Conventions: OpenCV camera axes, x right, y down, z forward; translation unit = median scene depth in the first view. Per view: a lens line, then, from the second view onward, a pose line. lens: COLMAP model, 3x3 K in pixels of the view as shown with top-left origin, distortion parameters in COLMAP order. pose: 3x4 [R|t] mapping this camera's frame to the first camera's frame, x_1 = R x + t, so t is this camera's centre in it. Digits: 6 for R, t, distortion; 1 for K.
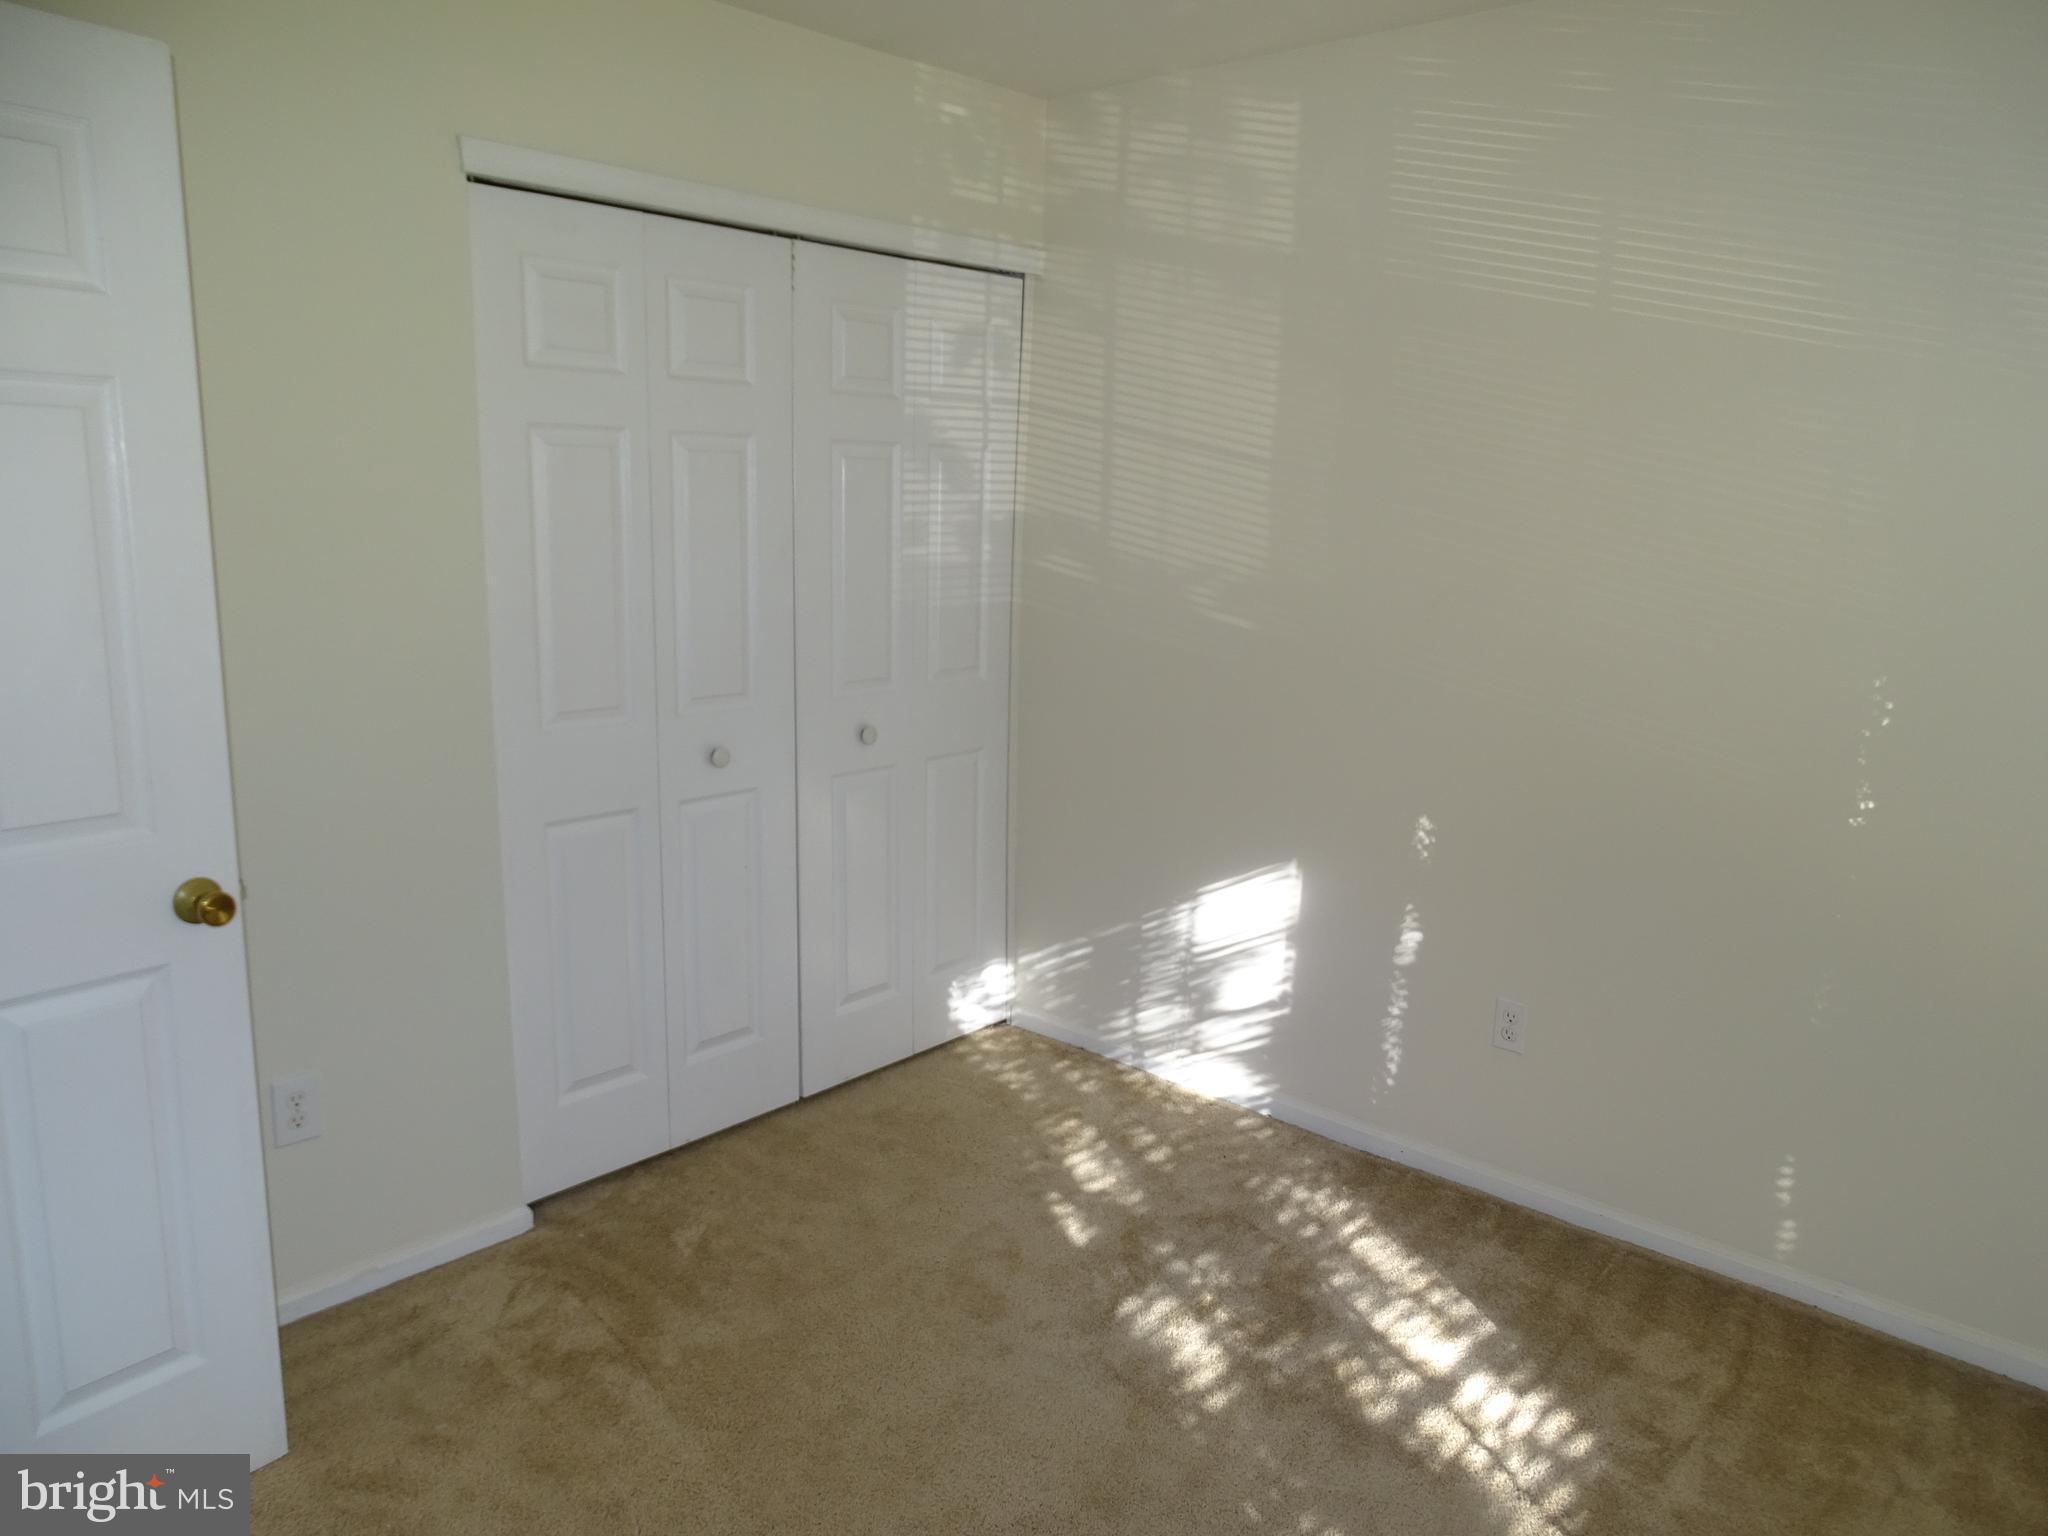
lens RADIAL K [[1428.4, 0, 1024.0], [0, 1428.4, 768.0], [0, 0, 1]] dist [0.003317, -0.000415]
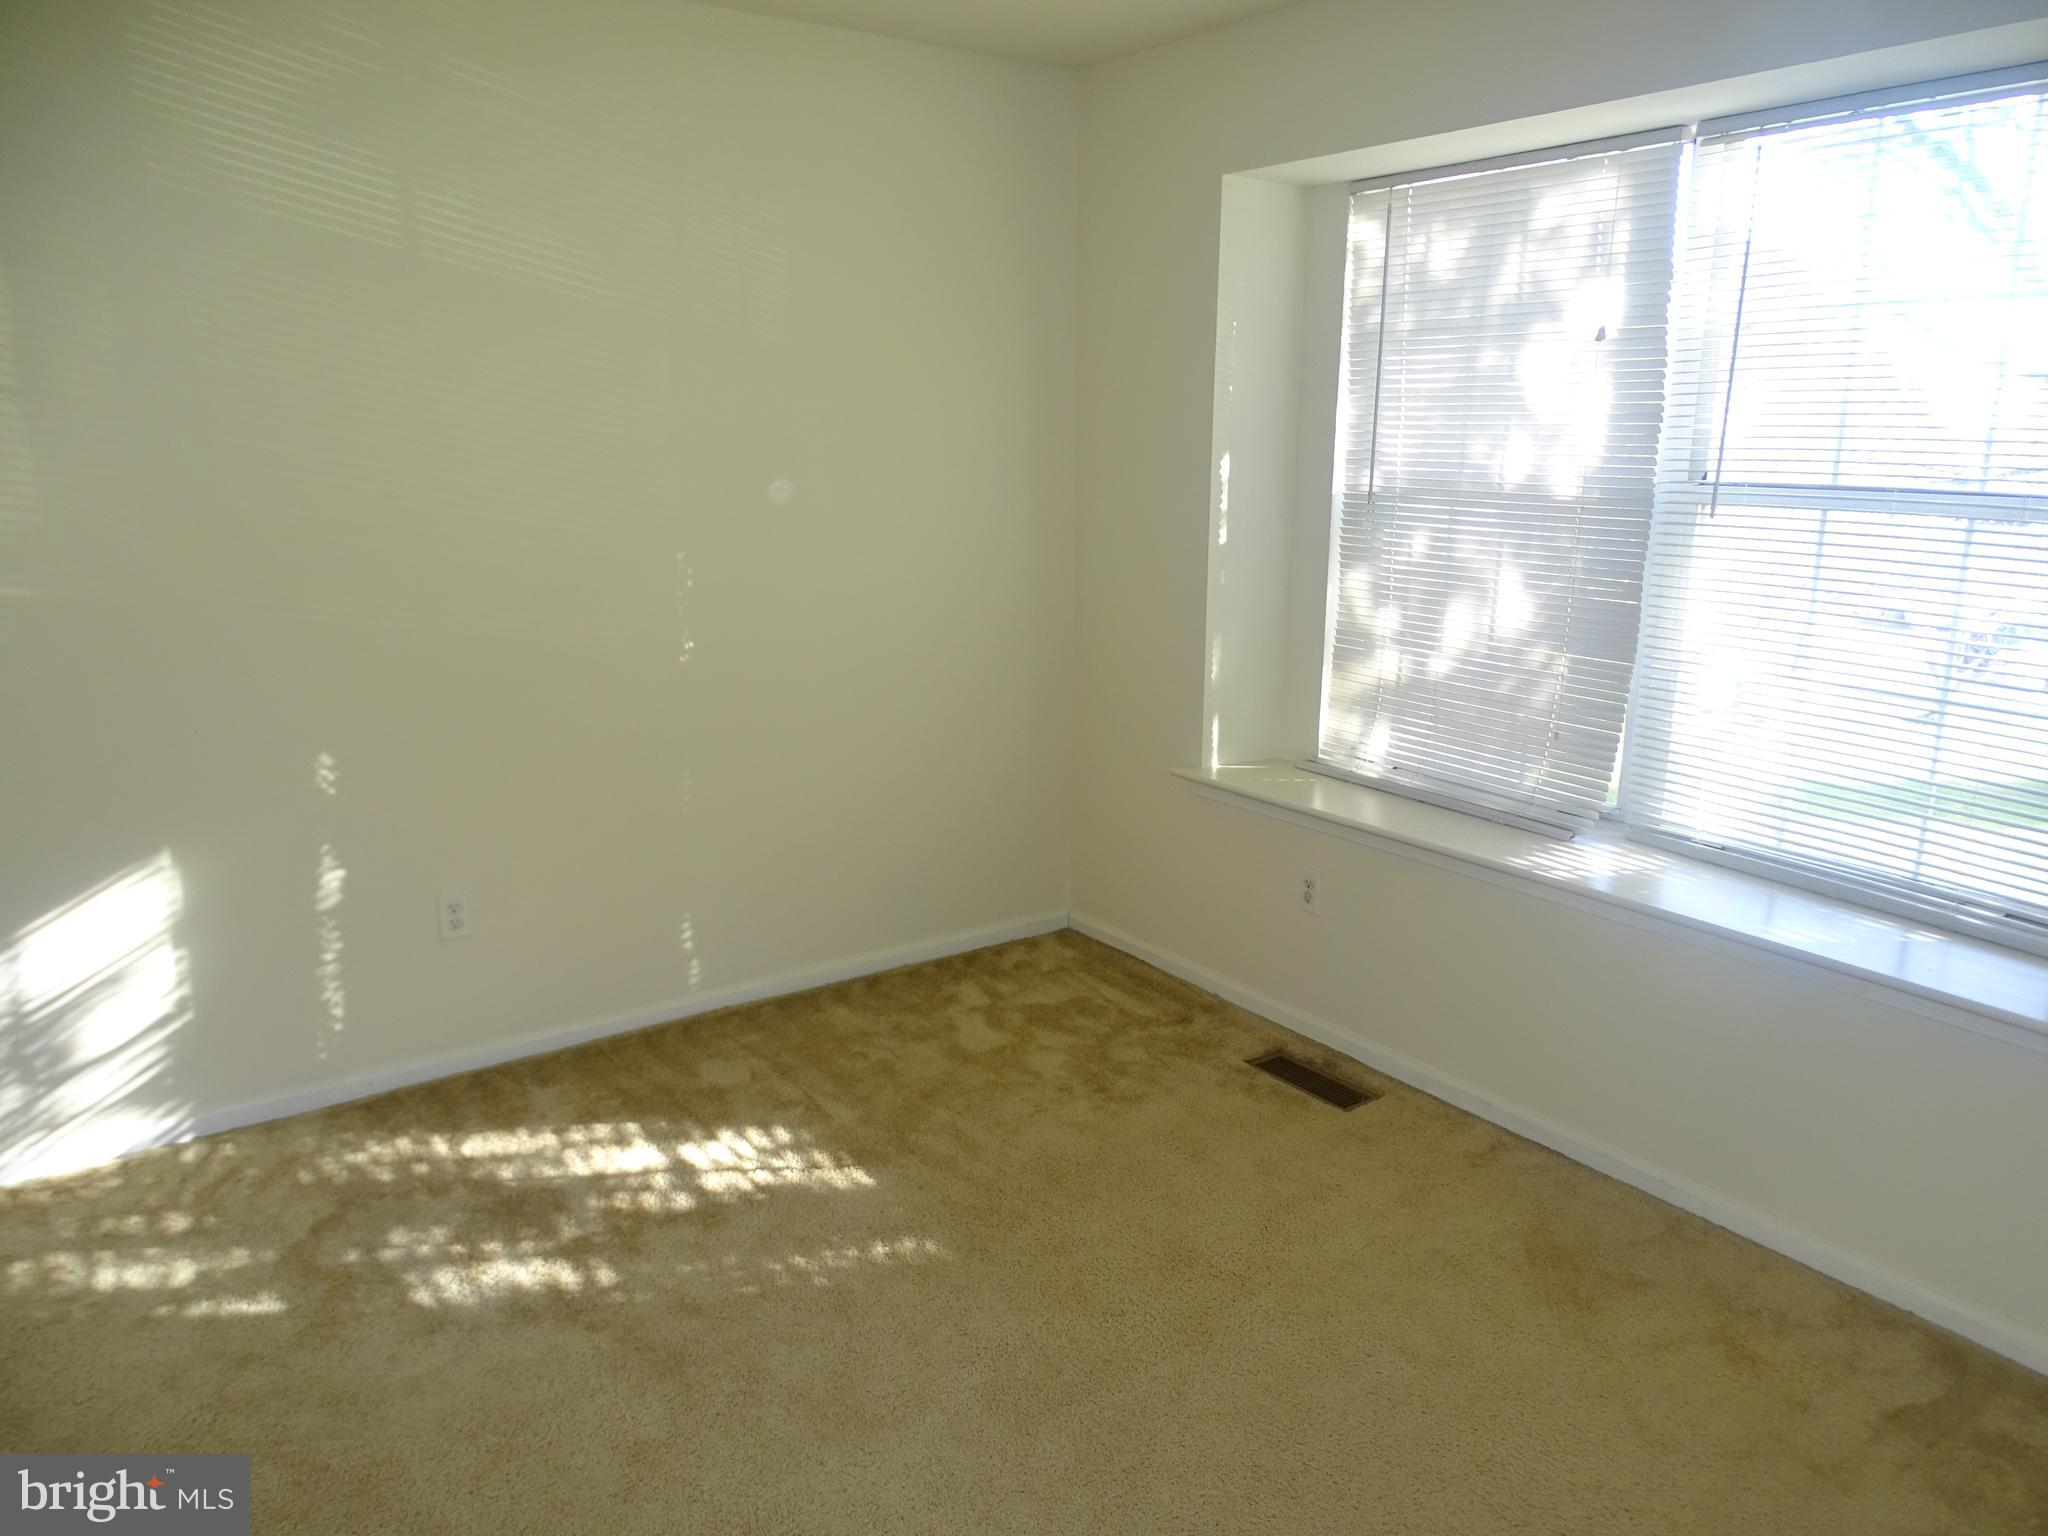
lens RADIAL K [[1428.4, 0, 1024.0], [0, 1428.4, 768.0], [0, 0, 1]] dist [0.003317, -0.000415]
pose [[0.236884, -0.248613, 0.939190, -0.528531], [0.196044, 0.959050, 0.204424, -0.062979], [-0.951553, 0.135697, 0.275923, 0.260222]]
